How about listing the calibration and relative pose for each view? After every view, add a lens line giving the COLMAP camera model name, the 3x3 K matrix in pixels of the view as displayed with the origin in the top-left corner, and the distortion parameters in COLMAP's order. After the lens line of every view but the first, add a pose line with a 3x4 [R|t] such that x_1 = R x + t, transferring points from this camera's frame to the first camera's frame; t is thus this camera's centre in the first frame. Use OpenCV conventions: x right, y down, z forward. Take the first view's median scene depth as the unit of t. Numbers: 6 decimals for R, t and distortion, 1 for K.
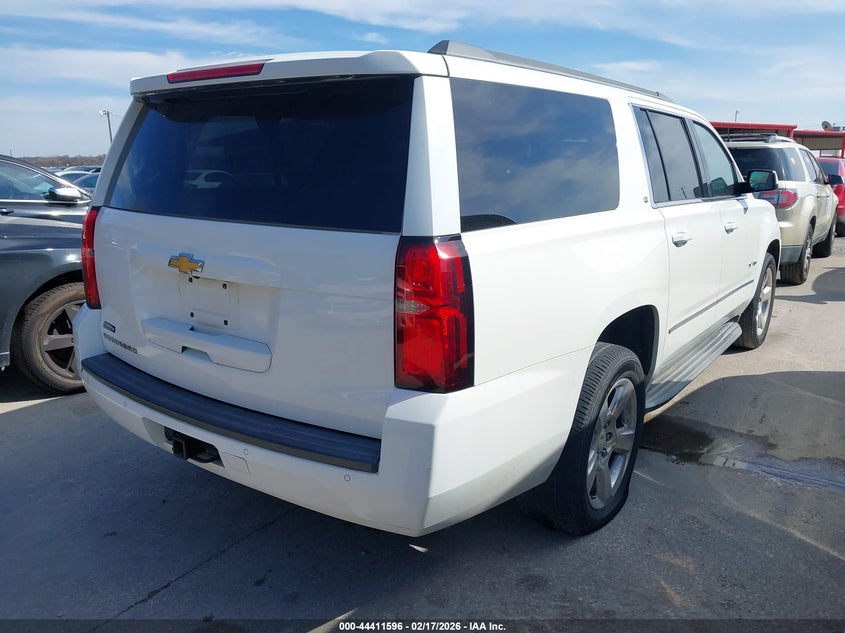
lens RADIAL K [[688.2, 0, 422.5], [0, 688.2, 316.5], [0, 0, 1]] dist [0.009970, 0.005967]
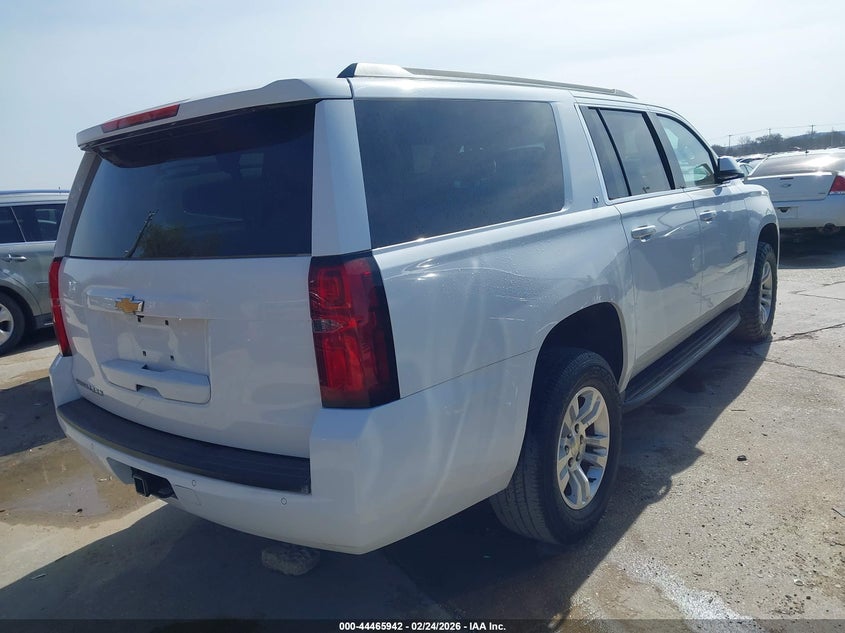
lens RADIAL K [[688.2, 0, 422.5], [0, 688.2, 316.5], [0, 0, 1]] dist [0.009970, 0.005967]
pose [[0.994686, -0.093661, -0.042744, 0.144225], [0.092409, 0.995257, -0.030393, 0.014053], [0.045388, 0.026281, 0.998624, -0.006766]]
